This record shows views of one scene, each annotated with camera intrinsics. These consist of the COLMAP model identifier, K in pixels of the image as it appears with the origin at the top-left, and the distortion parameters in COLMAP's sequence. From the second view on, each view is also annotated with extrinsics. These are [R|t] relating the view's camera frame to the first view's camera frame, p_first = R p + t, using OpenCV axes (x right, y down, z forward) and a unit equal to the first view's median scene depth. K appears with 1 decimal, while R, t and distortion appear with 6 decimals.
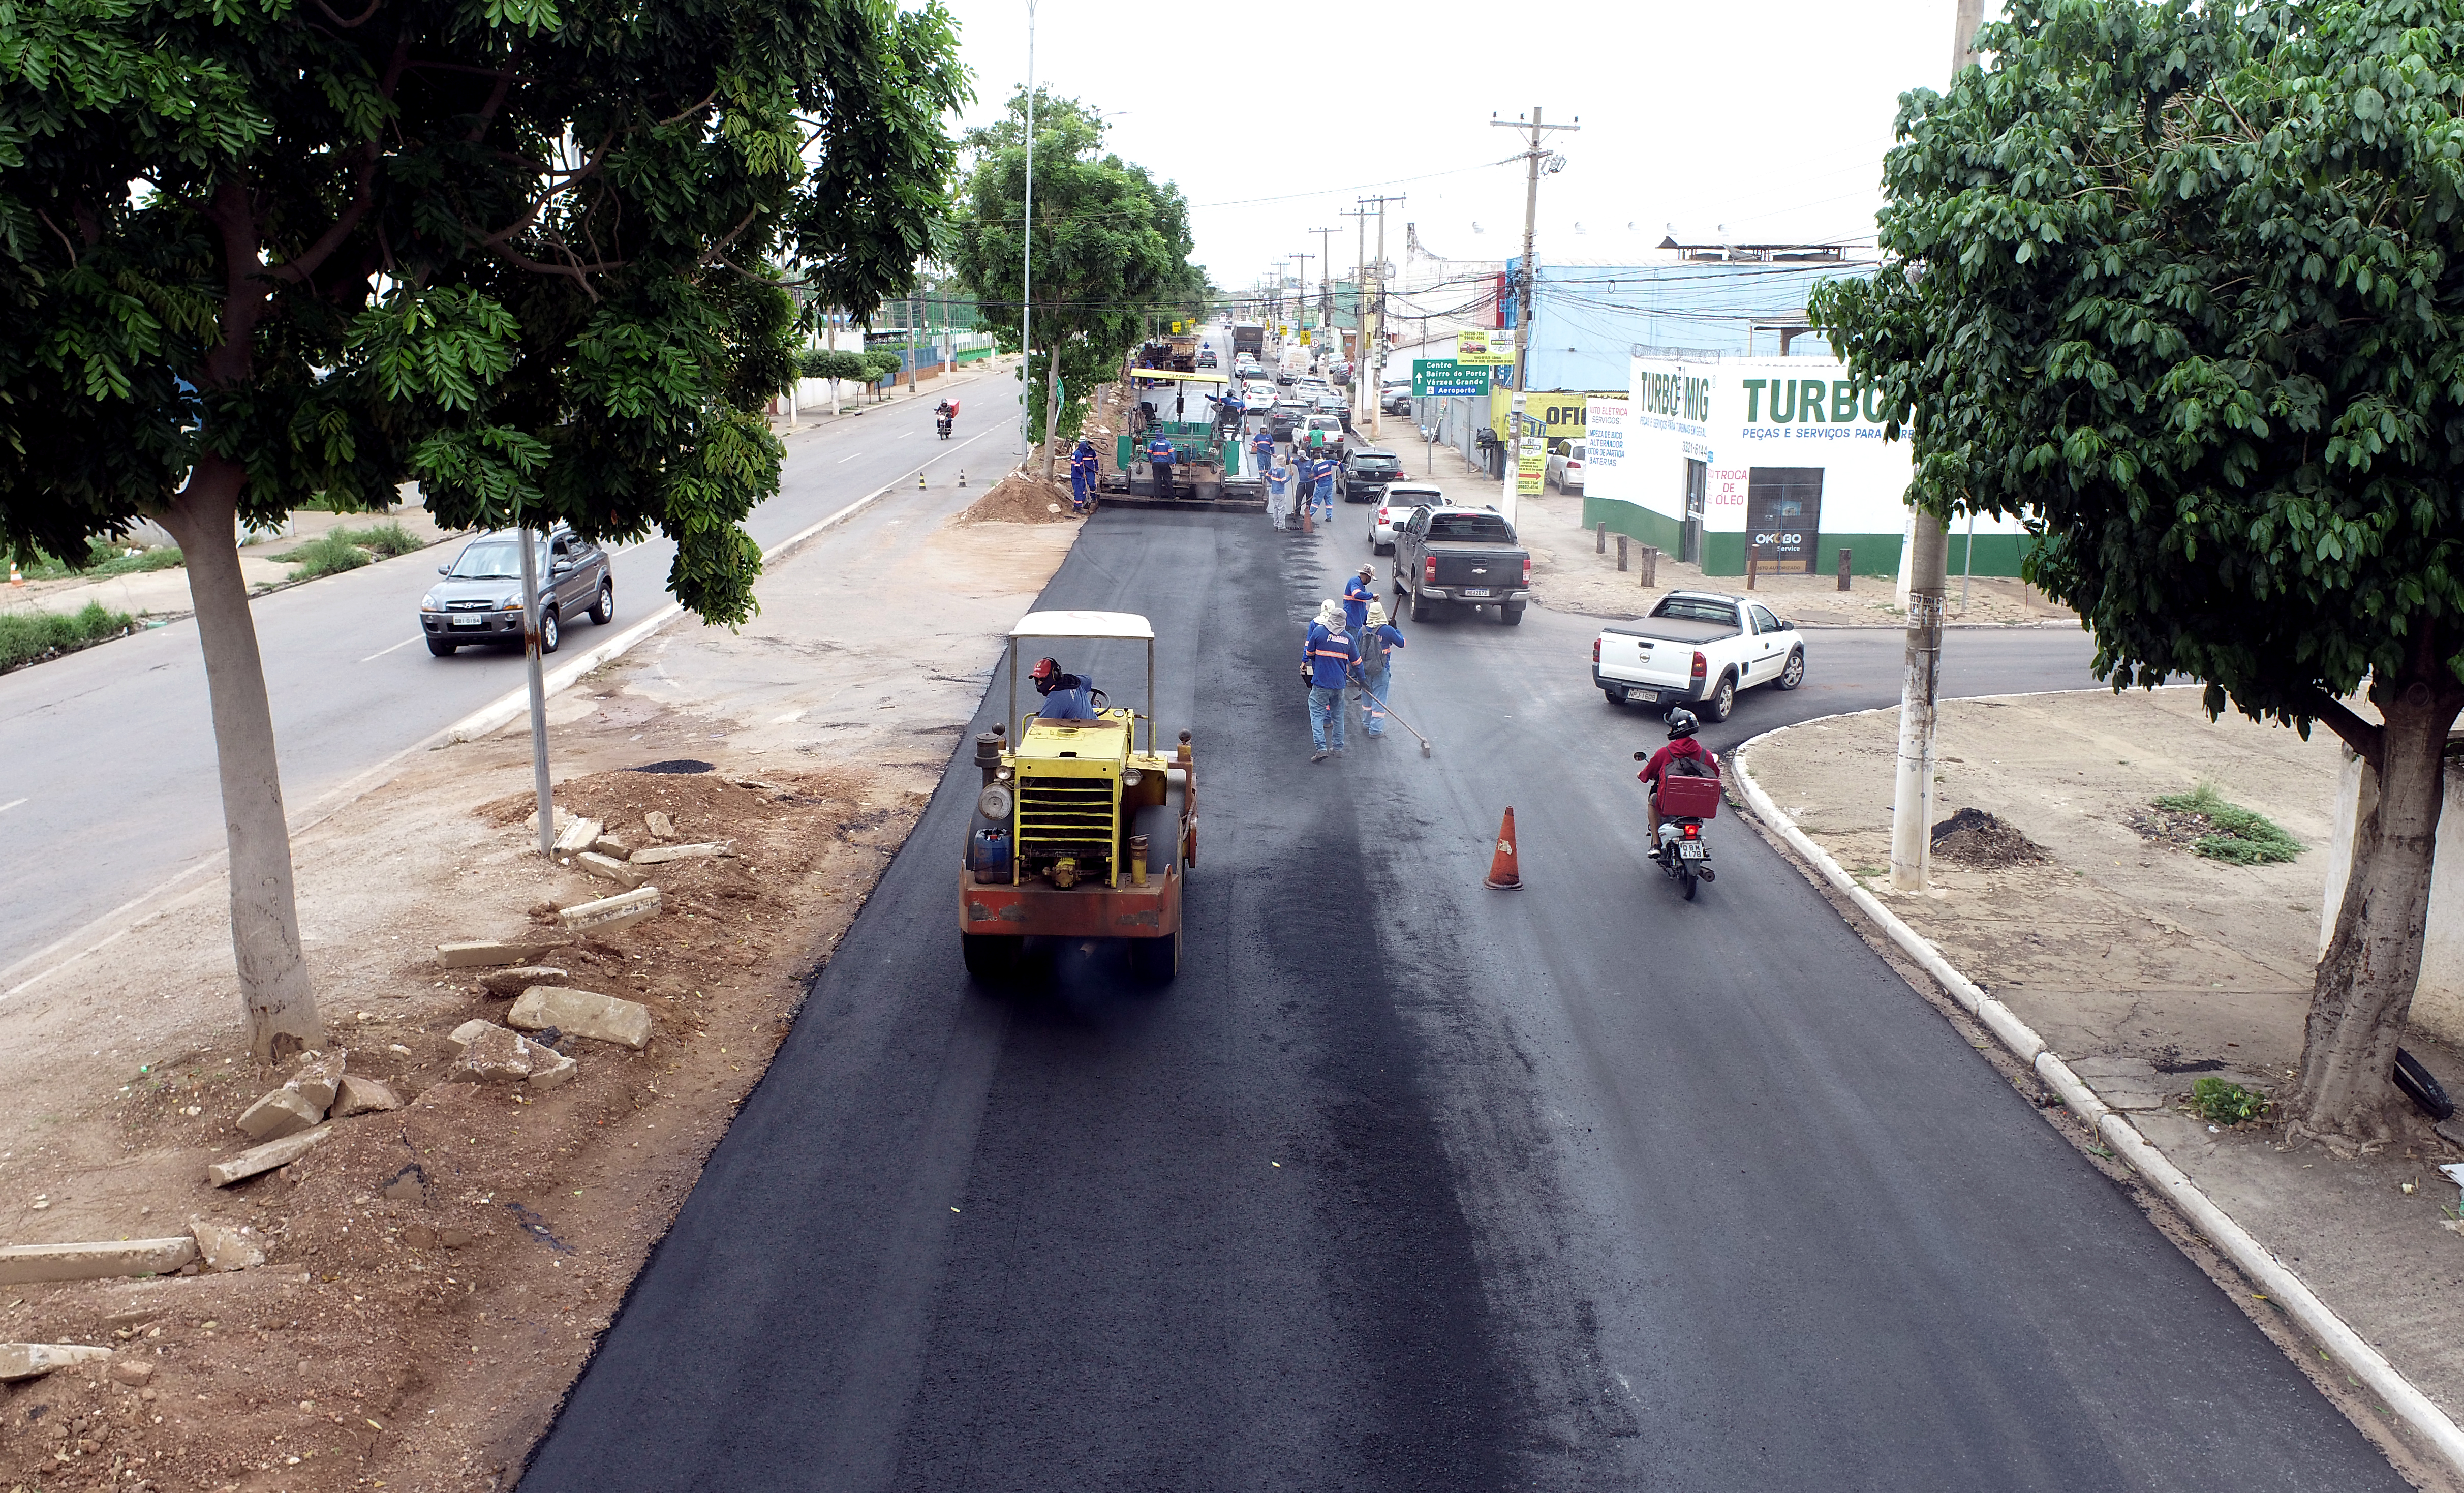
lens RADIAL K [[1804.4, 0, 1232.0], [0, 1804.4, 746.5], [0, 0, 1]] dist [-0.001800, 0.001015]
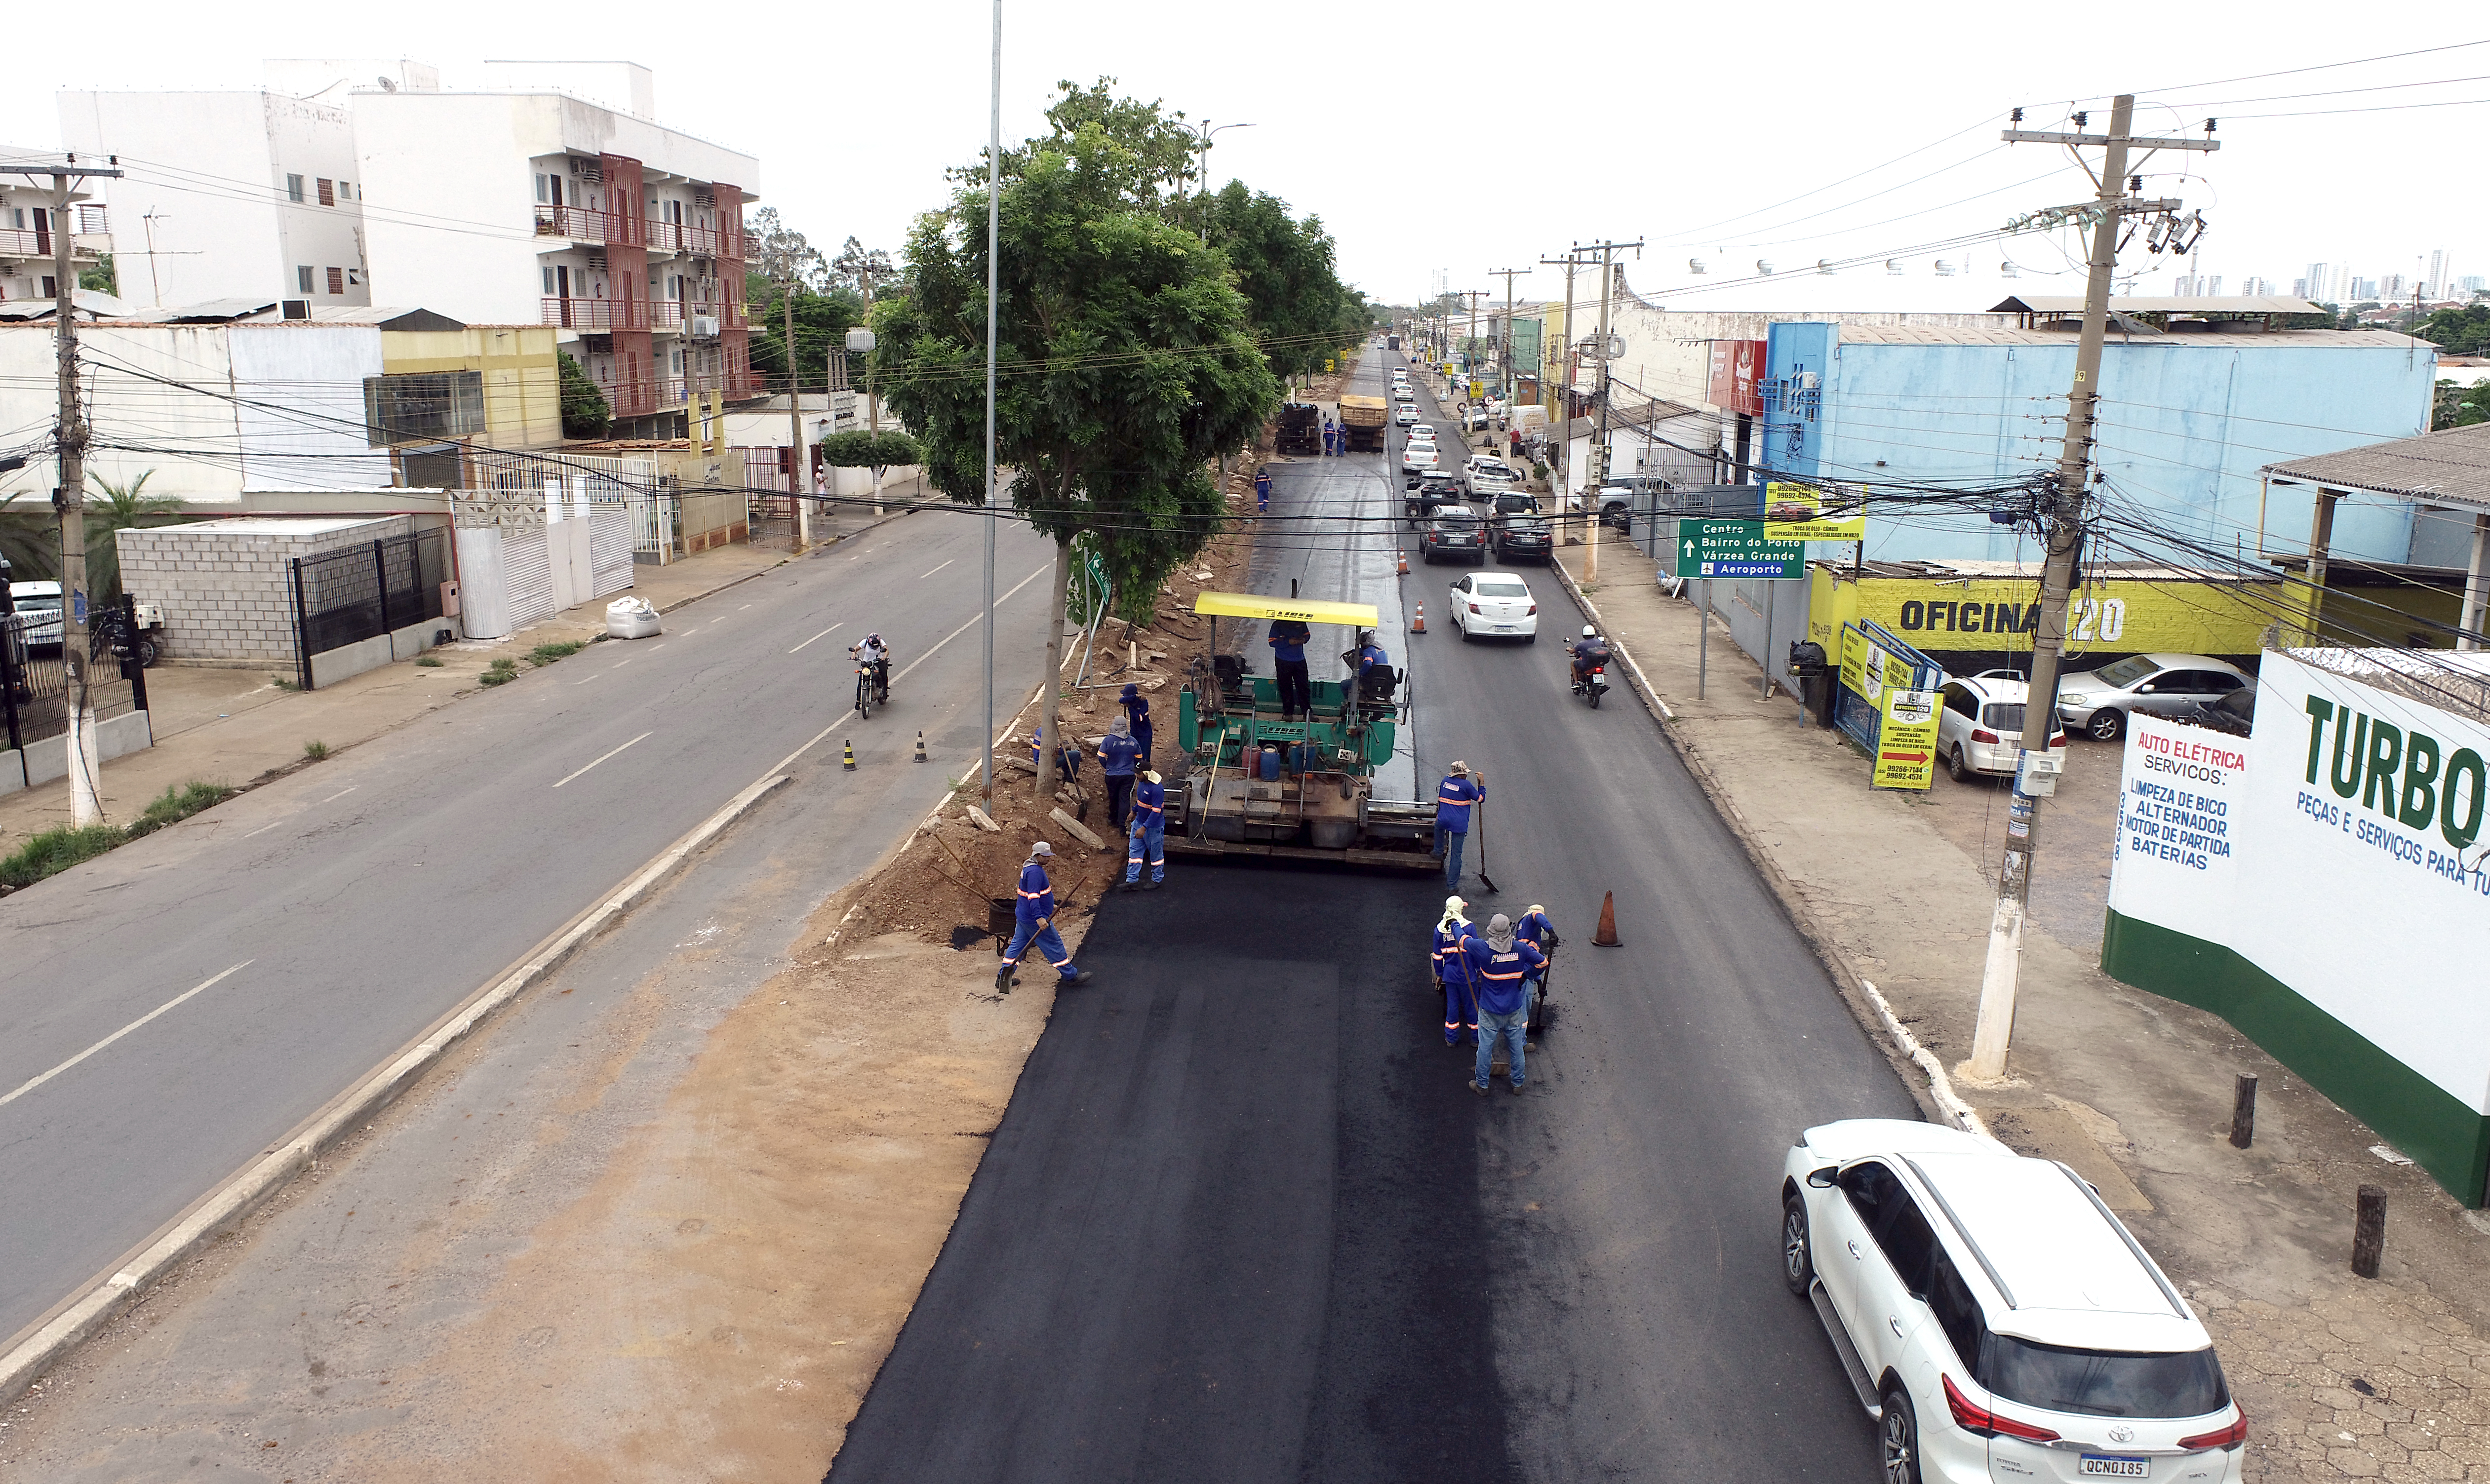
lens RADIAL K [[1717.9, 0, 1245.0], [0, 1717.9, 742.0], [0, 0, 1]] dist [-0.015412, 0.003523]
pose [[0.996543, 0.021351, -0.080290, 0.000460], [-0.020966, 0.999764, 0.005634, -0.175788], [0.080391, -0.003931, 0.996756, 0.510136]]
